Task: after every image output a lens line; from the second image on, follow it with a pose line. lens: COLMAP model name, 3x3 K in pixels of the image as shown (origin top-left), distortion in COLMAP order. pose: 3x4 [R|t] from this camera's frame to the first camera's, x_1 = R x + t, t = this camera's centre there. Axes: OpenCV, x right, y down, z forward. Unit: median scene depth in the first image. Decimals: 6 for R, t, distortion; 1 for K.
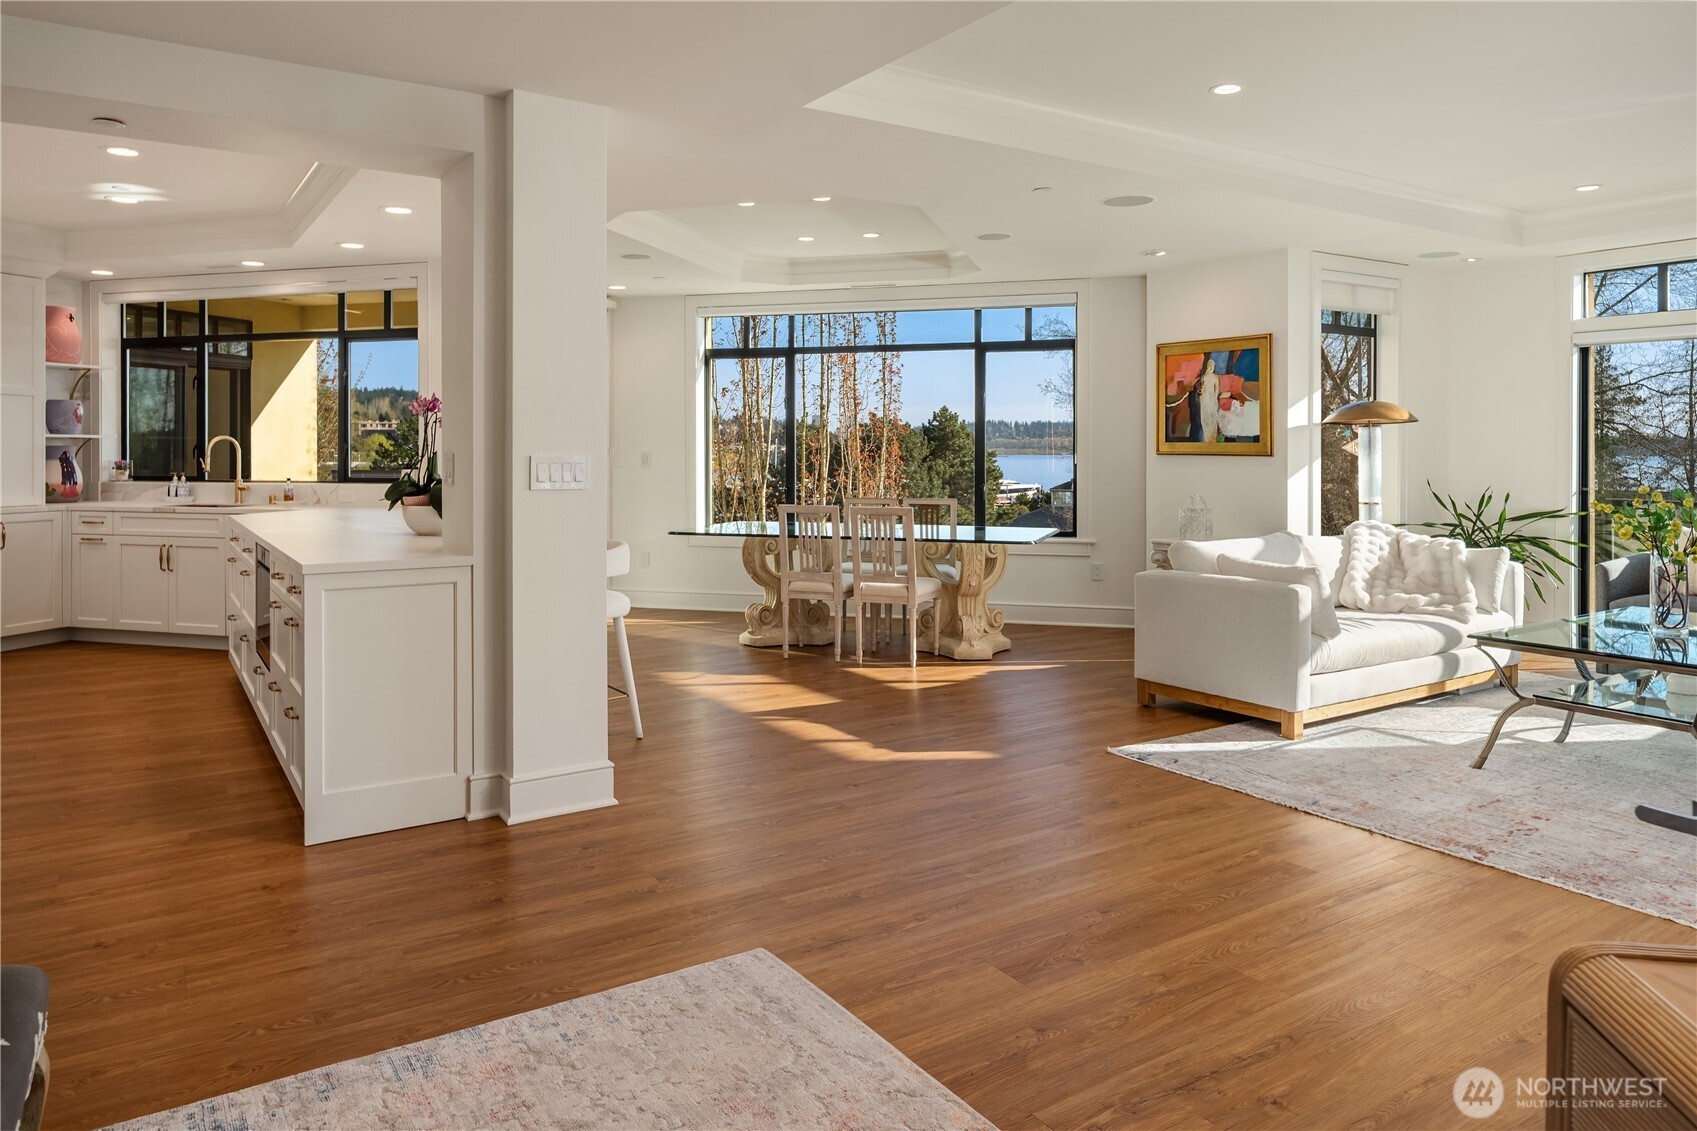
lens RADIAL K [[1105.8, 0, 828.0], [0, 1105.8, 451.5], [0, 0, 1]] dist [-0.002931, -0.002844]
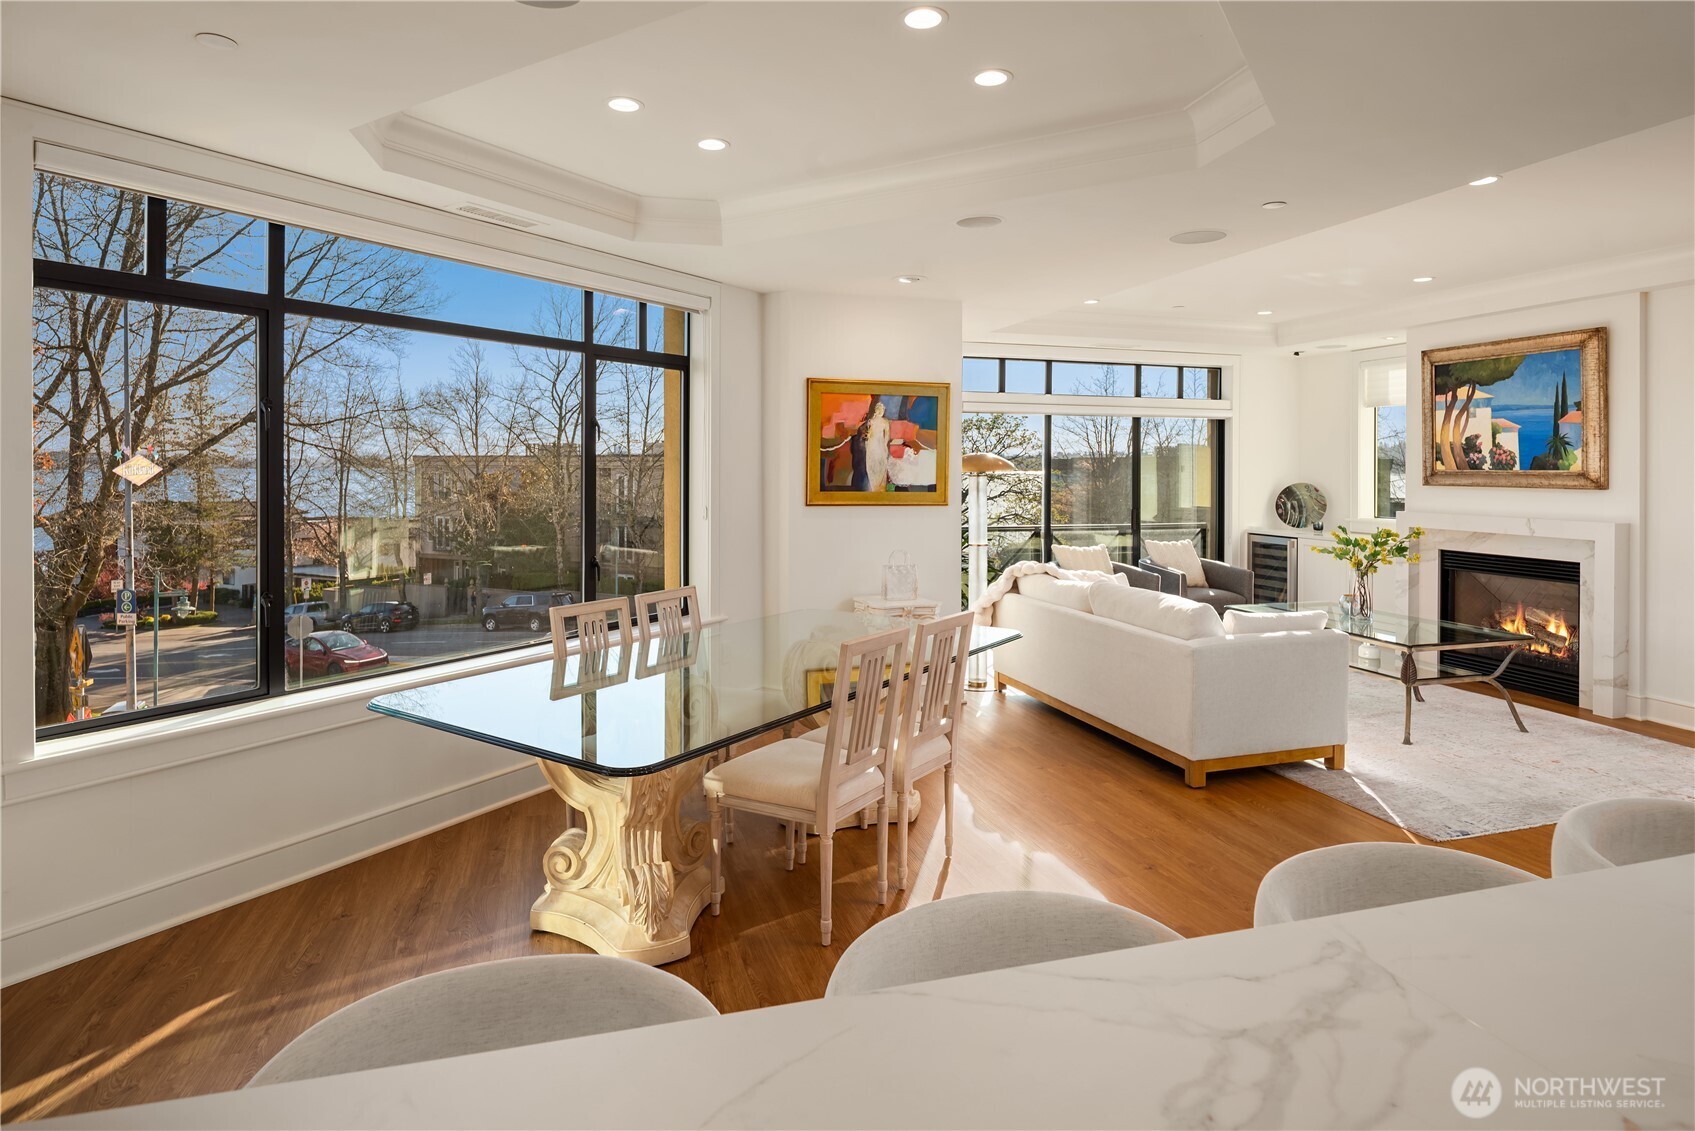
lens RADIAL K [[927.2, 0, 837.7], [0, 927.2, 476.5], [0, 0, 1]] dist [-0.002663, -0.005314]
pose [[0.279580, -0.009828, 0.960072, -0.389279], [-0.001084, 0.999944, 0.010551, -0.027829], [-0.960122, -0.003991, 0.279553, 0.773897]]
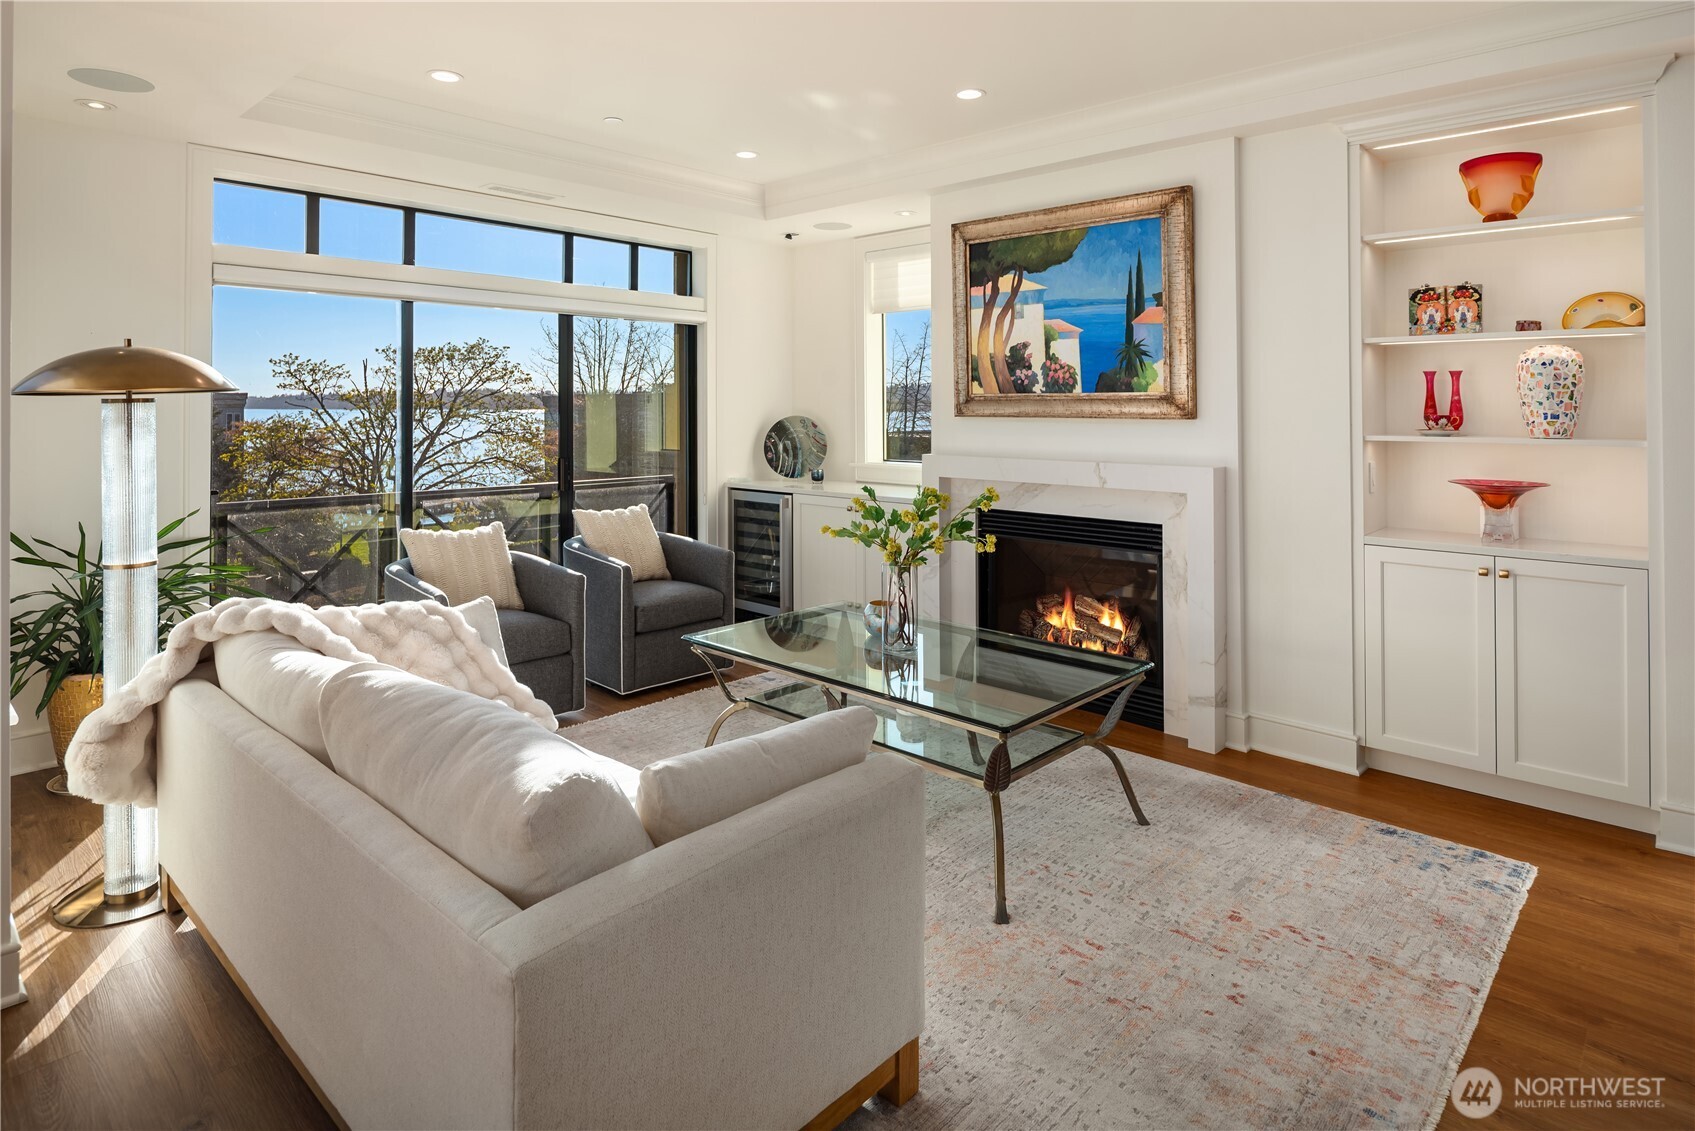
lens RADIAL K [[927.2, 0, 841.6], [0, 927.2, 403.8], [0, 0, 1]] dist [-0.002663, -0.005314]
pose [[-0.238813, 0.001799, 0.971064, 0.031295], [0.001074, 0.999998, -0.001589, -0.018175], [-0.971065, 0.000664, -0.238814, 0.705940]]
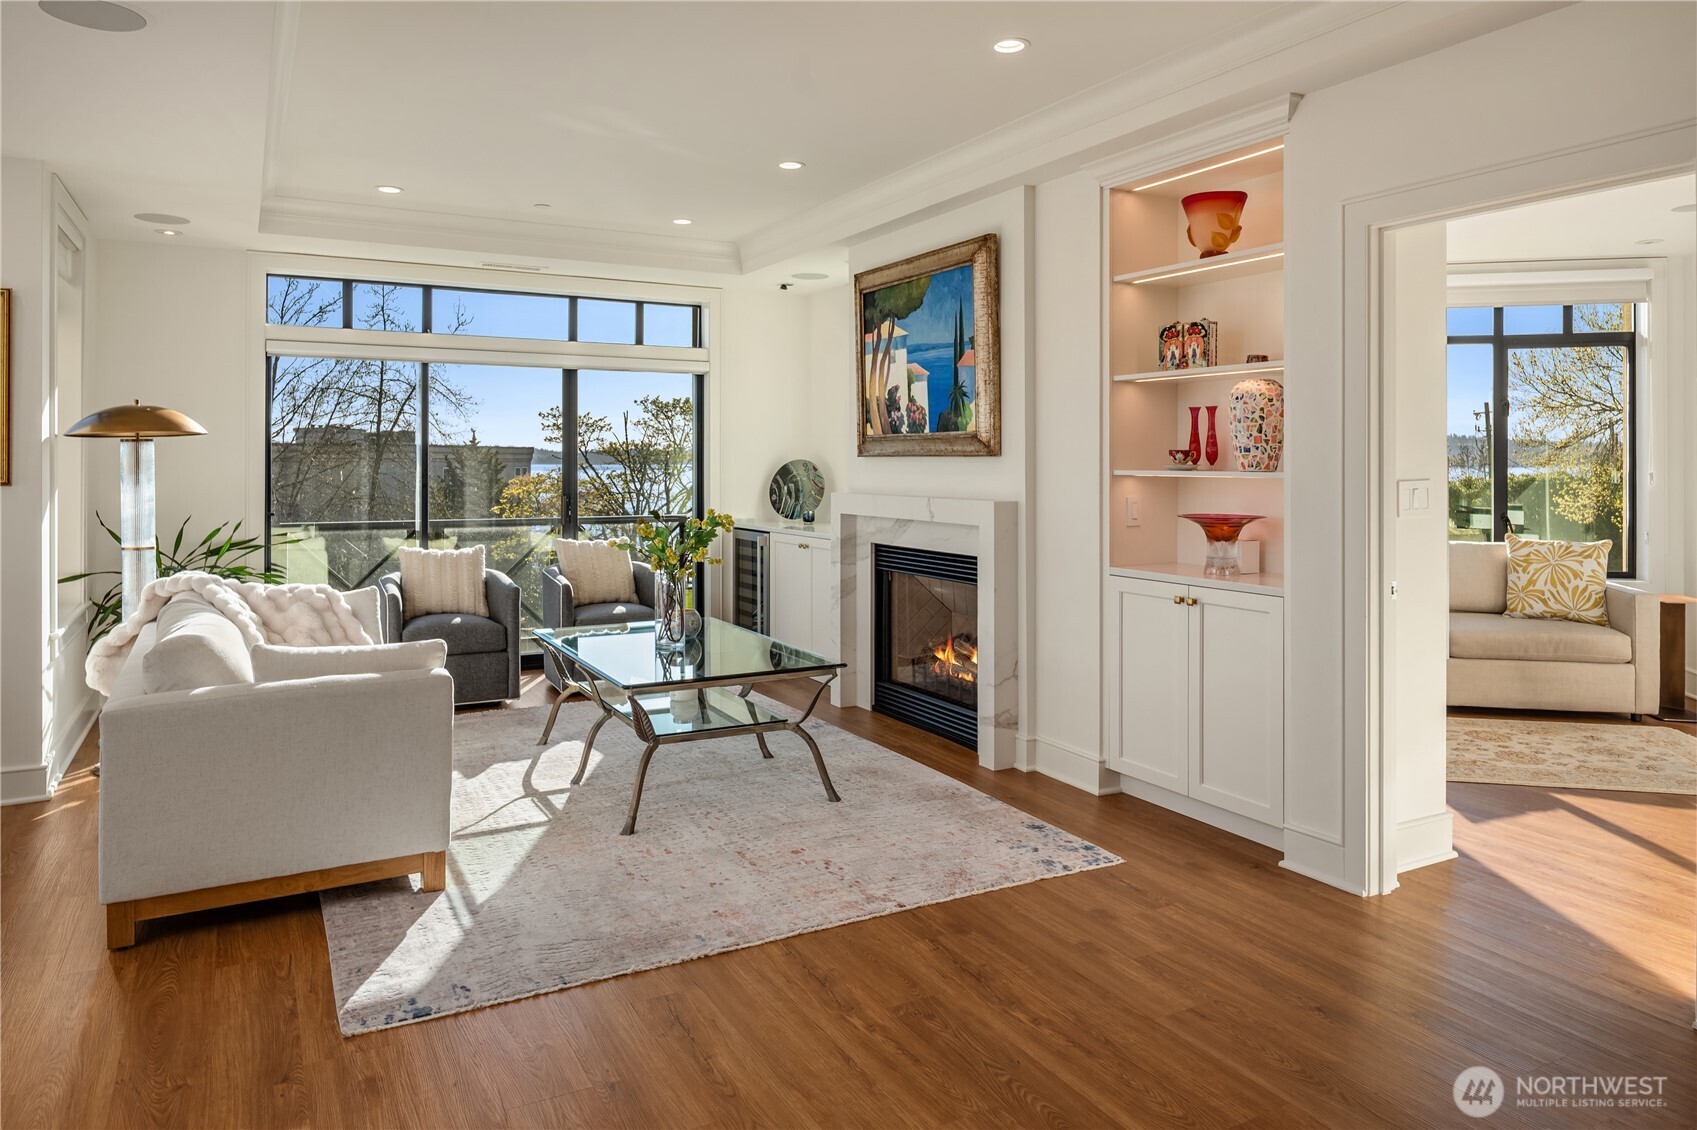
lens RADIAL K [[1105.8, 0, 842.9], [0, 1105.8, 466.1], [0, 0, 1]] dist [-0.002931, -0.002844]
pose [[0.076487, -0.004997, 0.997058, -0.164396], [0.002075, 0.999986, 0.004853, -0.007866], [-0.997068, 0.001698, 0.076496, 0.434554]]
